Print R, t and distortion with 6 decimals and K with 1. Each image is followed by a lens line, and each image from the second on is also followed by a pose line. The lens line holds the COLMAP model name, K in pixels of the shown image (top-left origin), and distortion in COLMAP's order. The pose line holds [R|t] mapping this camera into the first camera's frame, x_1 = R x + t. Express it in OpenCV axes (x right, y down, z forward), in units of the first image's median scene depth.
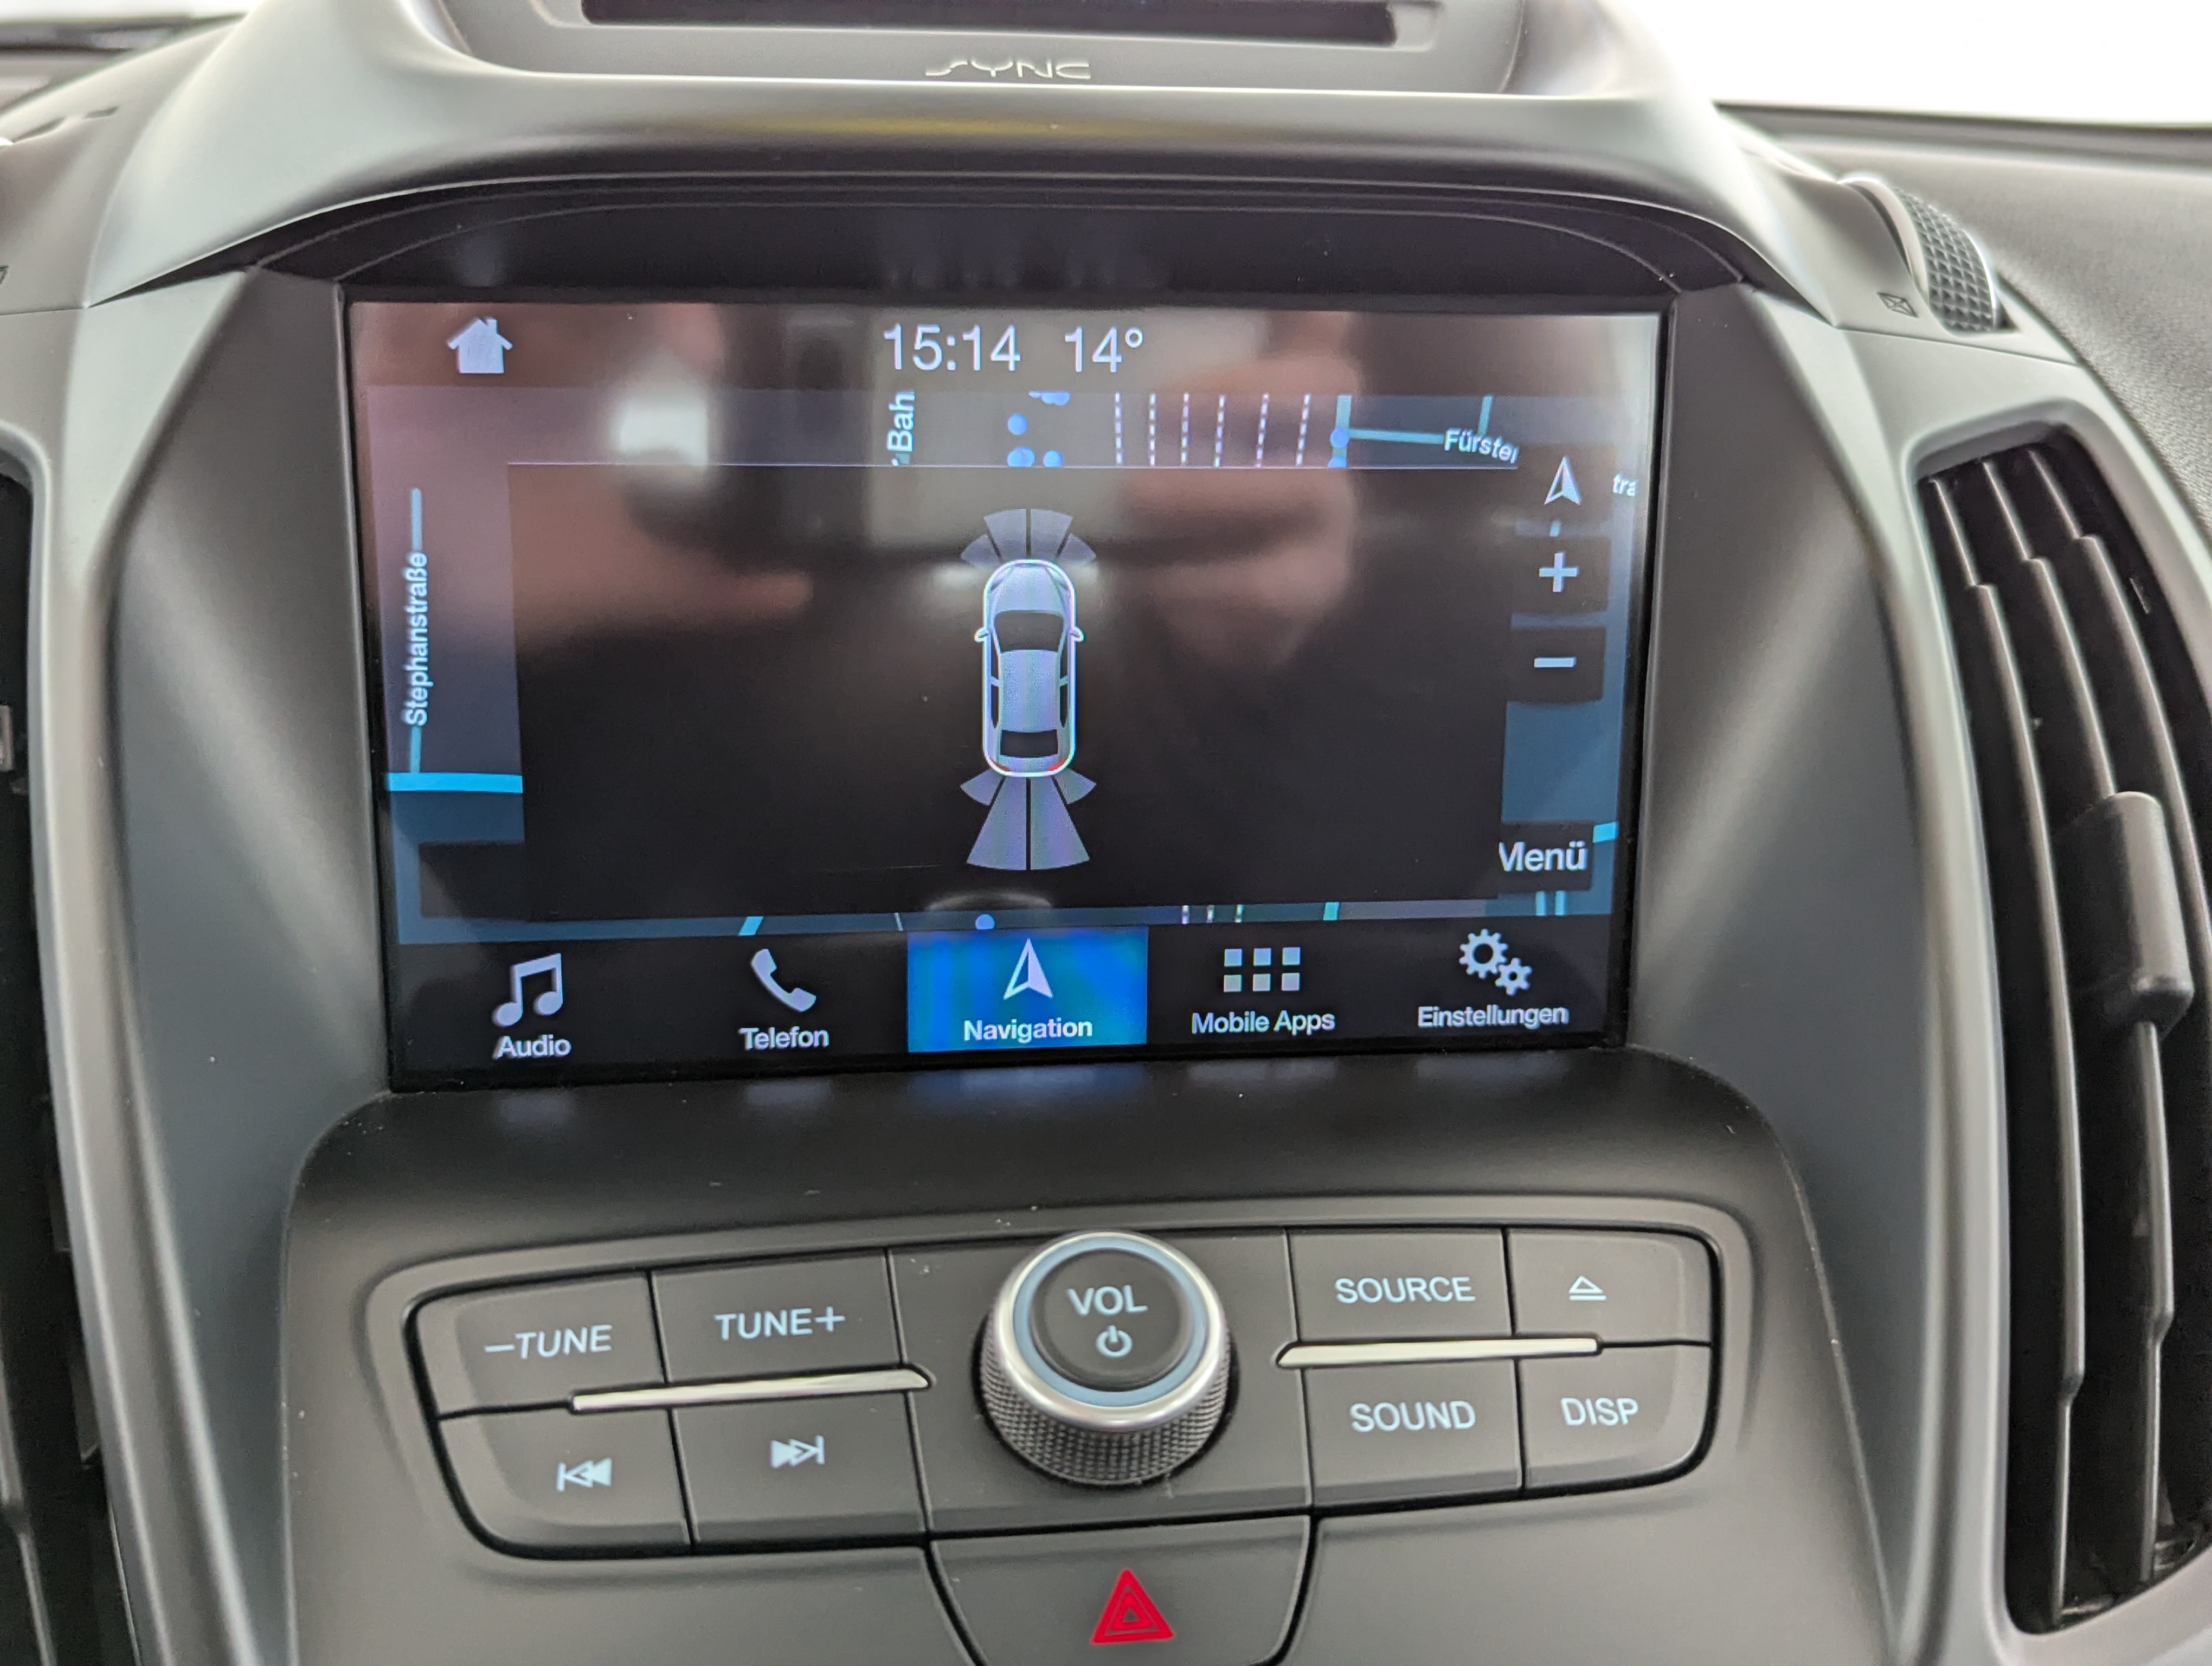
lens RADIAL K [[2132.0, 0, 1156.6], [0, 2132.0, 786.5], [0, 0, 1]] dist [0.040978, -0.030802]
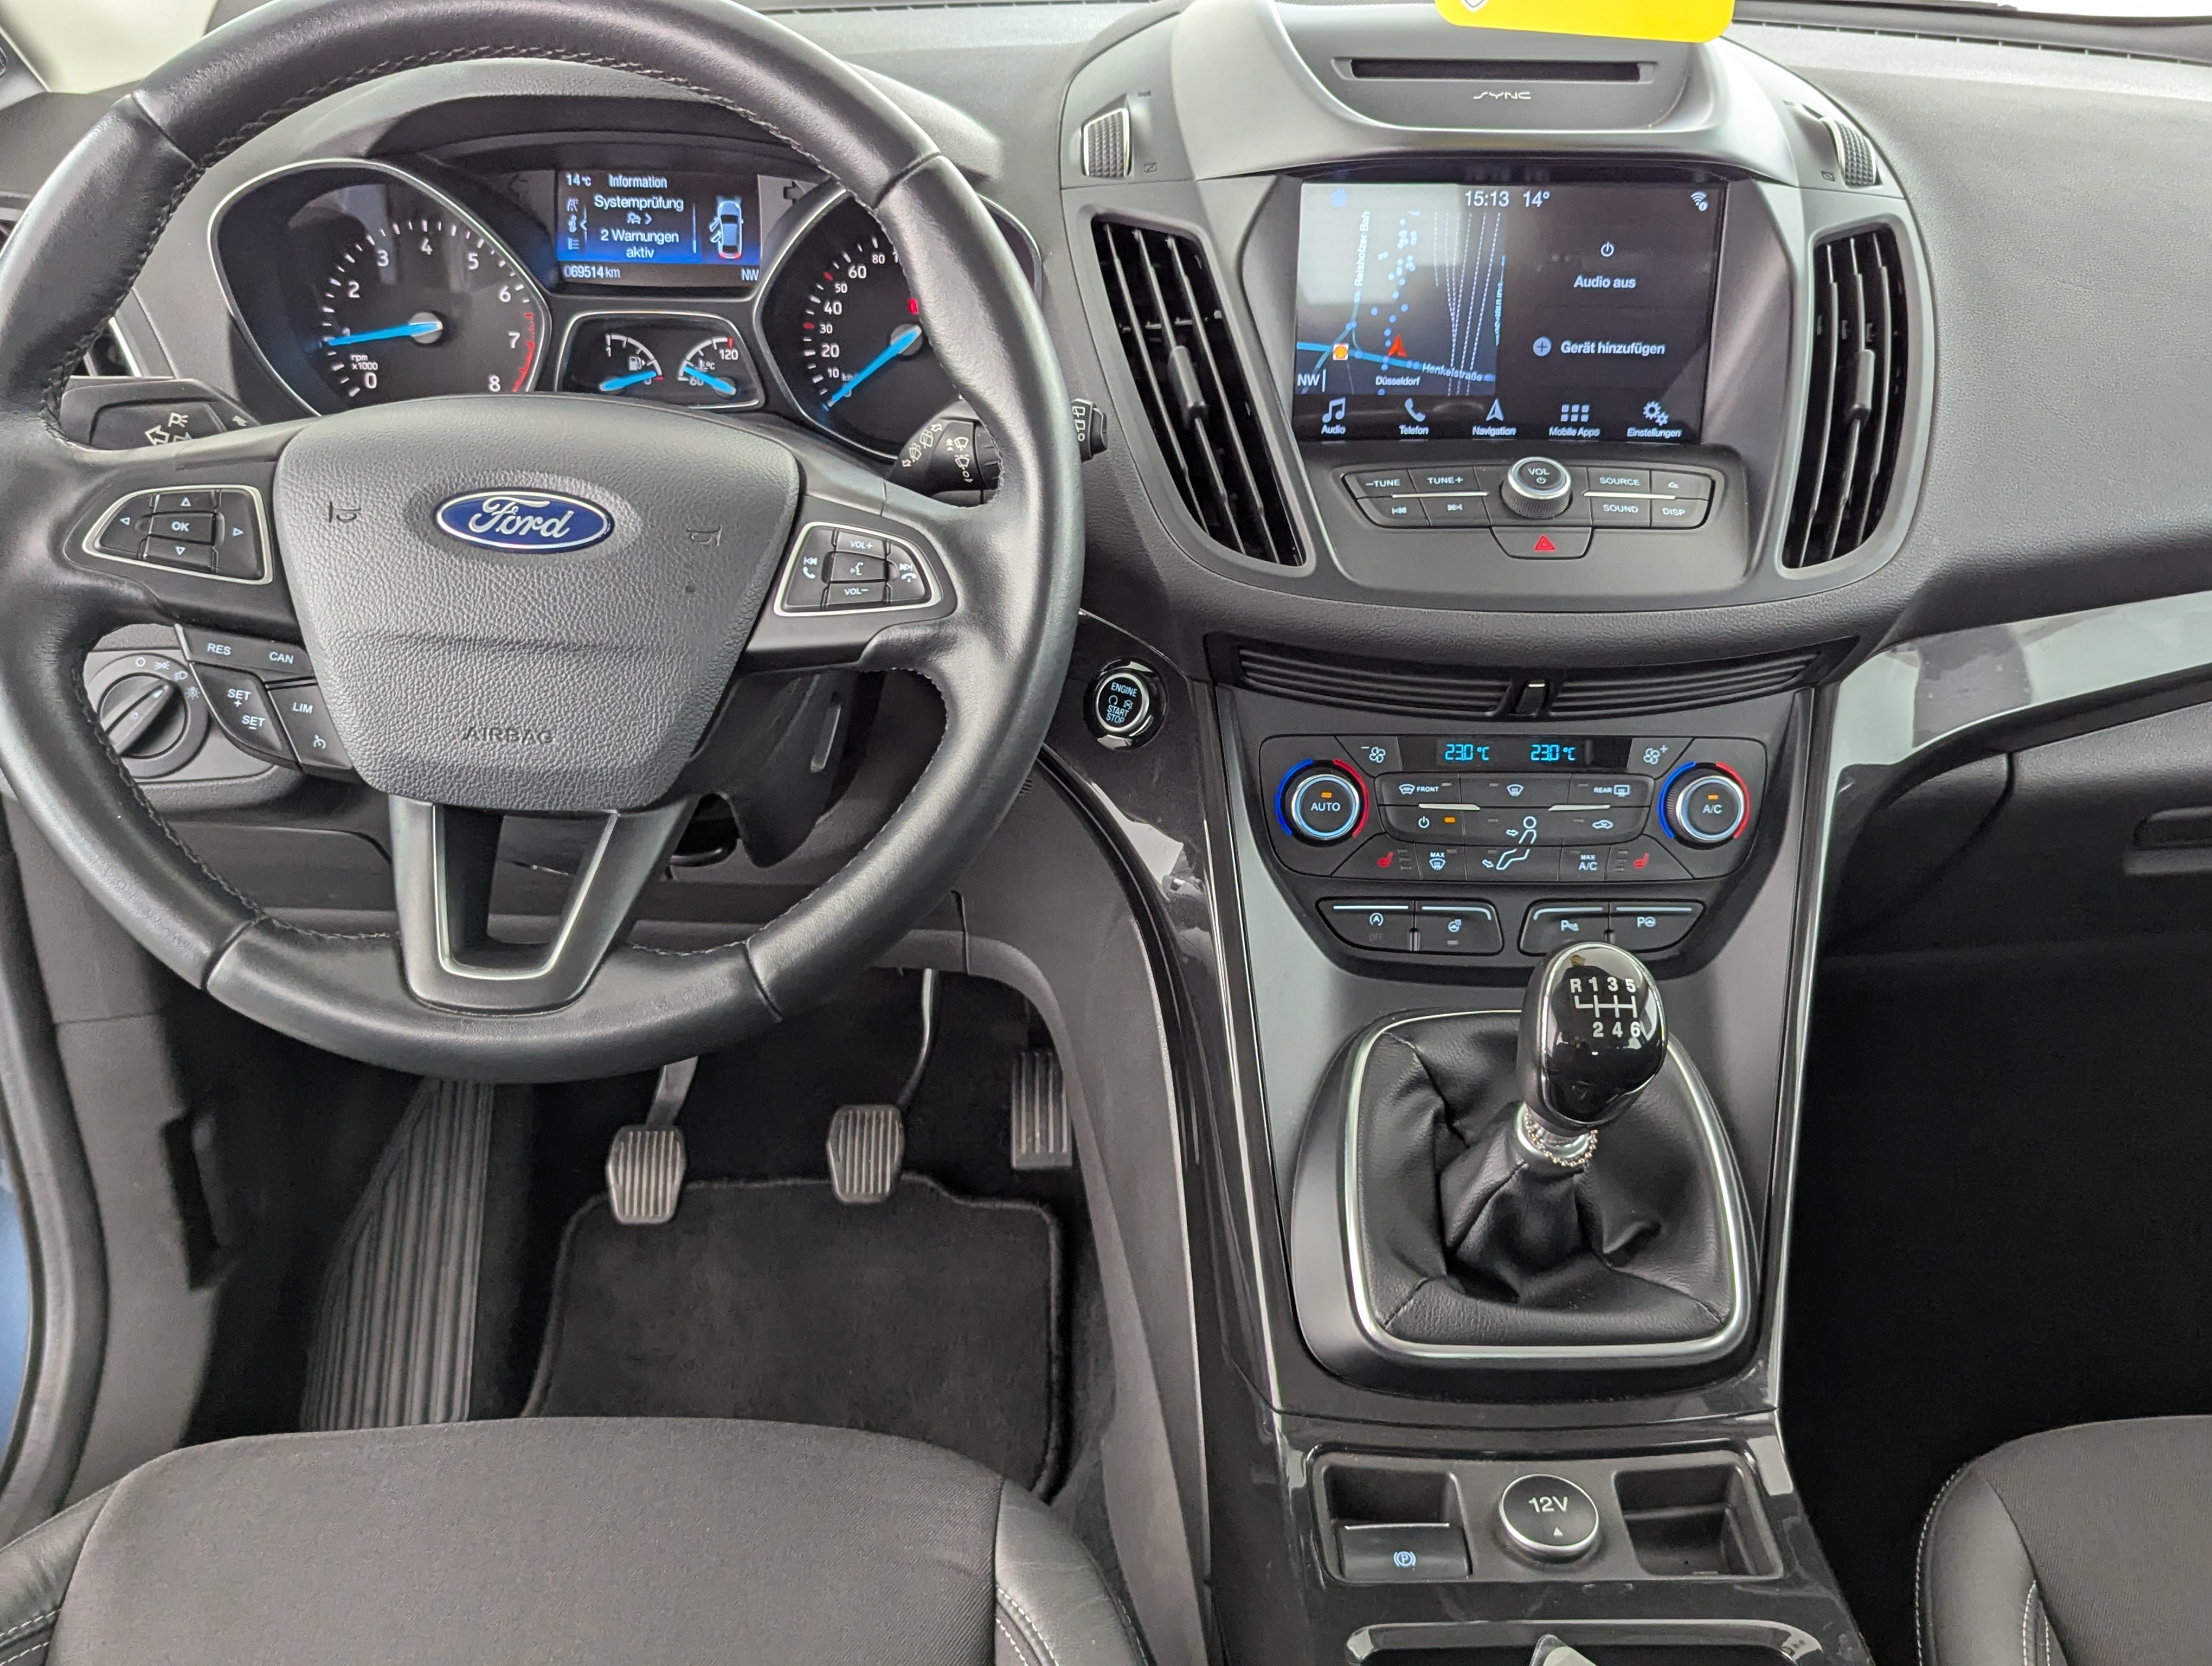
lens RADIAL K [[2132.0, 0, 1156.6], [0, 2132.0, 786.5], [0, 0, 1]] dist [0.040978, -0.030802]
pose [[0.995144, 0.038244, -0.090694, -0.243749], [-0.027379, 0.992617, 0.118158, 0.271267], [0.094543, -0.115101, 0.988844, -2.080250]]
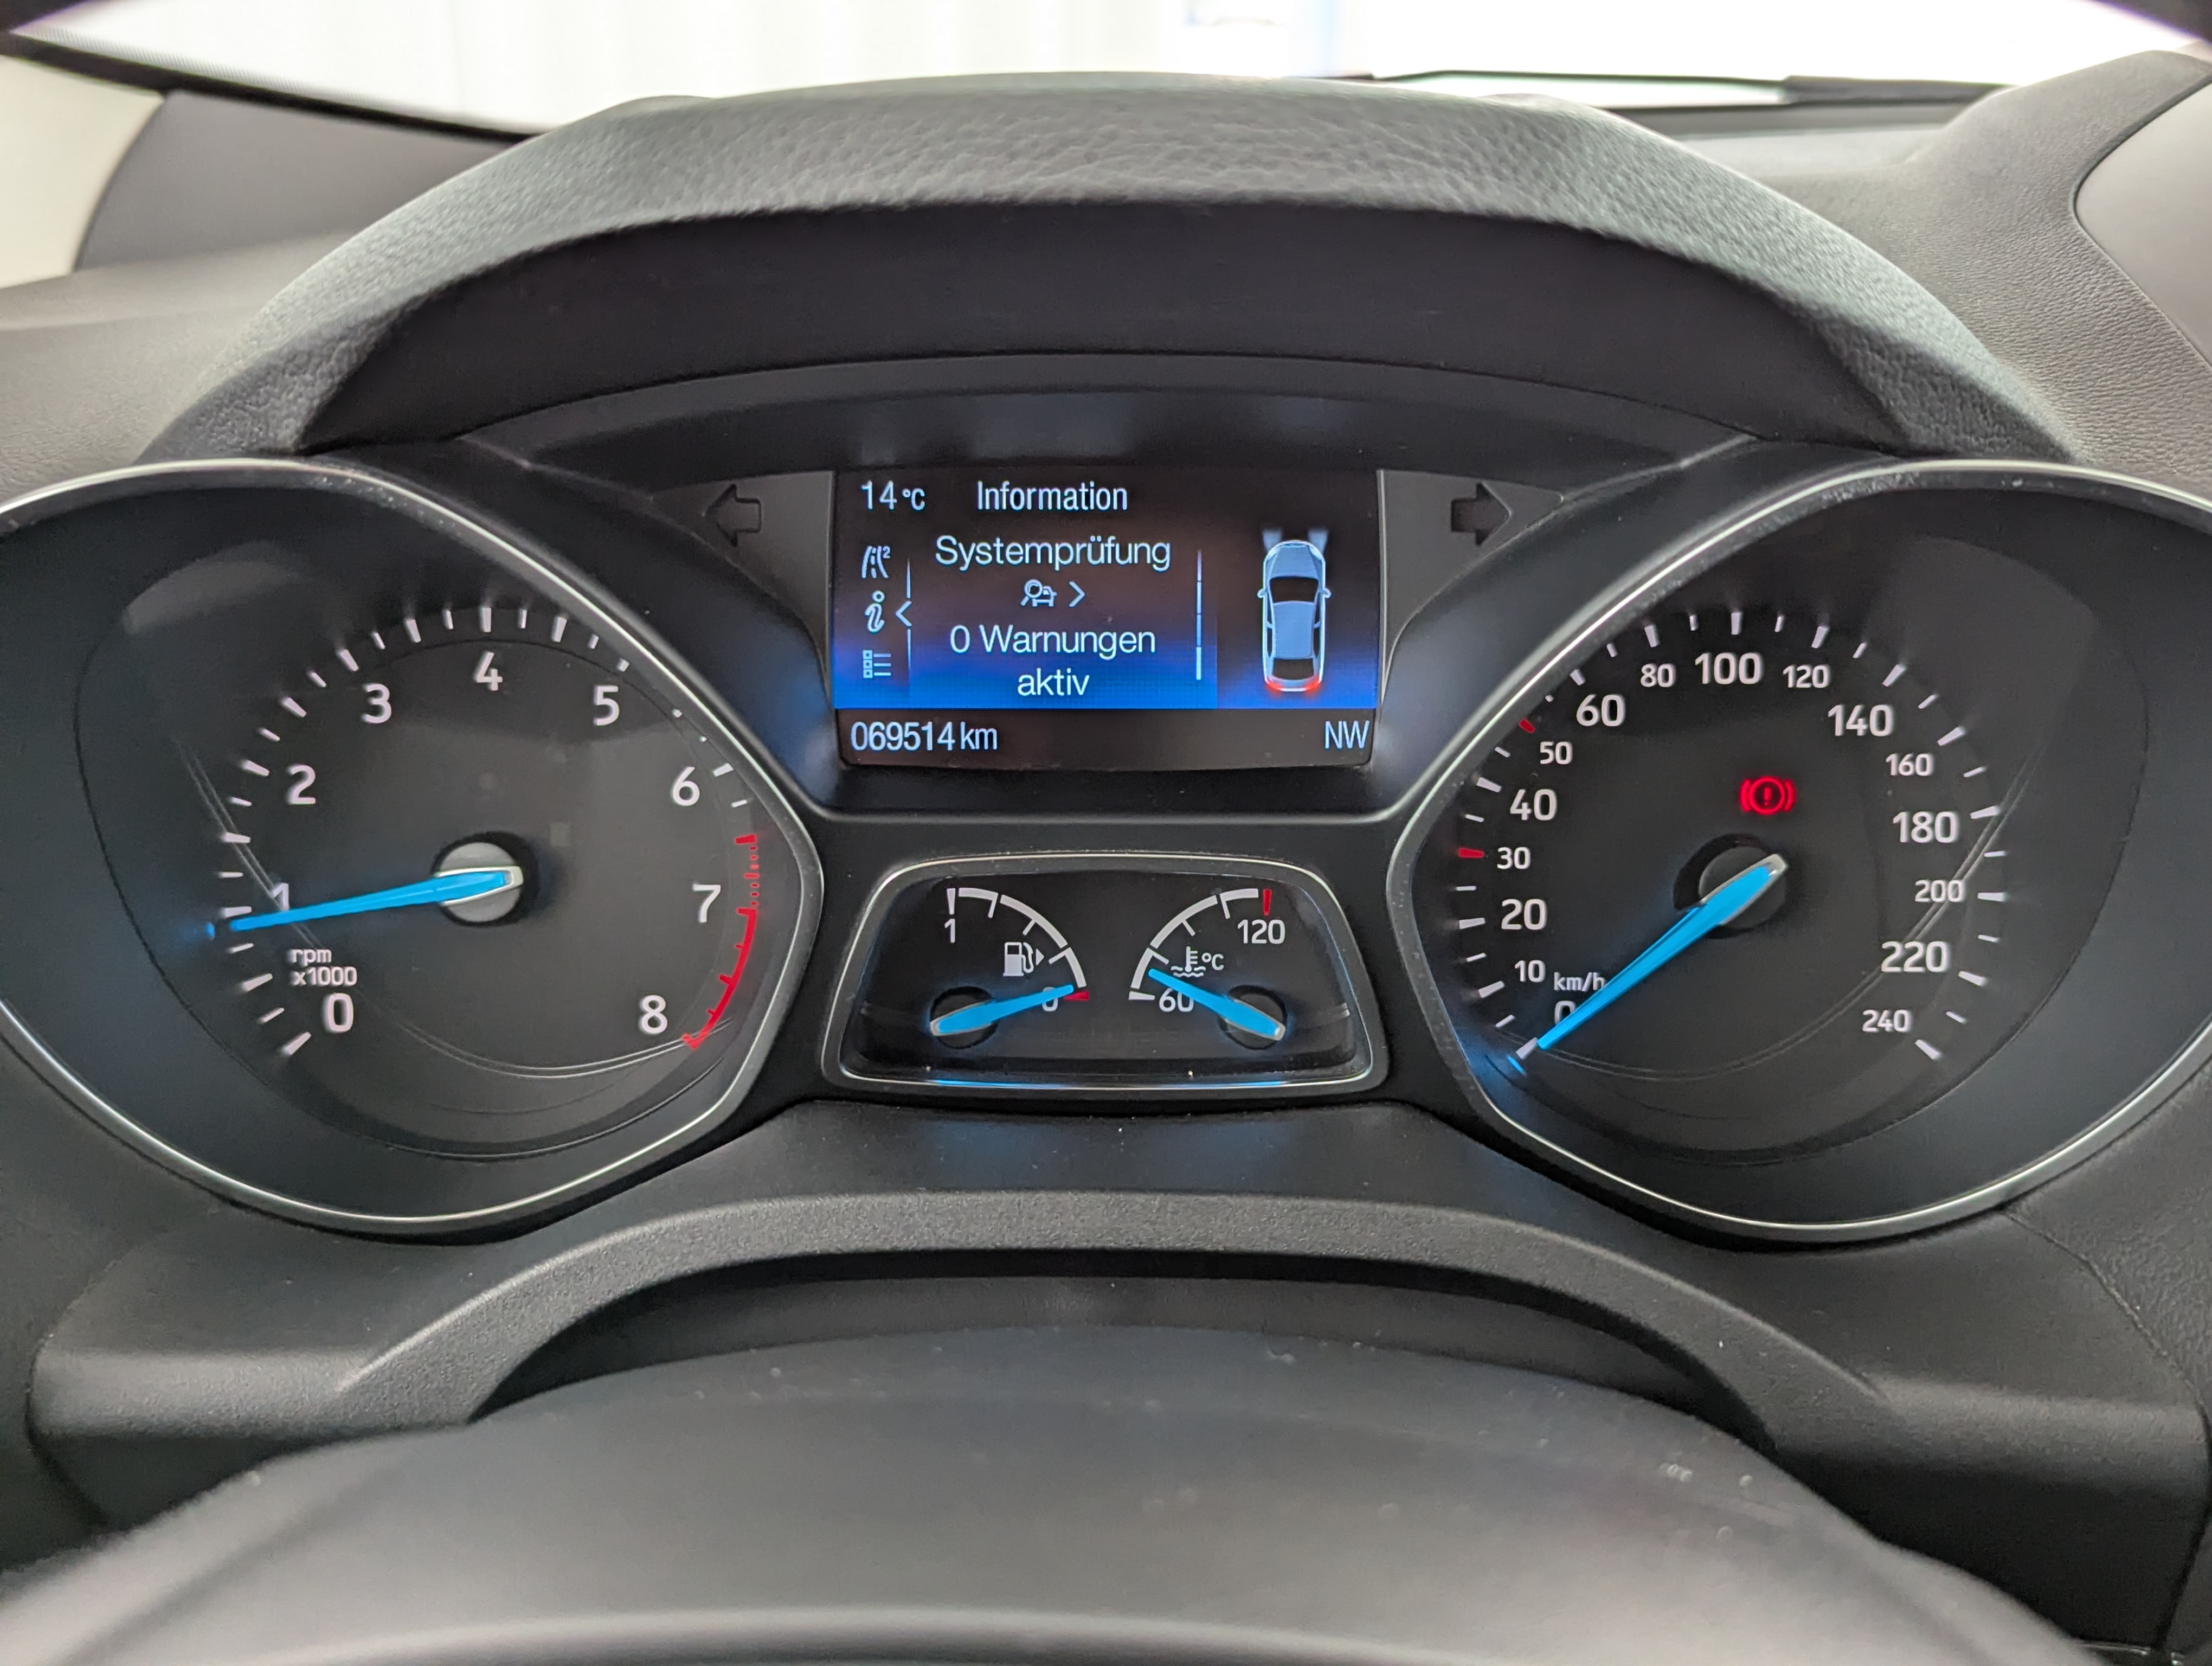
lens RADIAL K [[2116.1, 0, 1106.0], [0, 2116.1, 833.0], [0, 0, 1]] dist [0.058207, -0.078110]
pose [[0.988829, 0.016854, -0.148099, -1.121037], [-0.013457, 0.999624, 0.023910, -0.064050], [0.148446, -0.021650, 0.988683, -0.070722]]
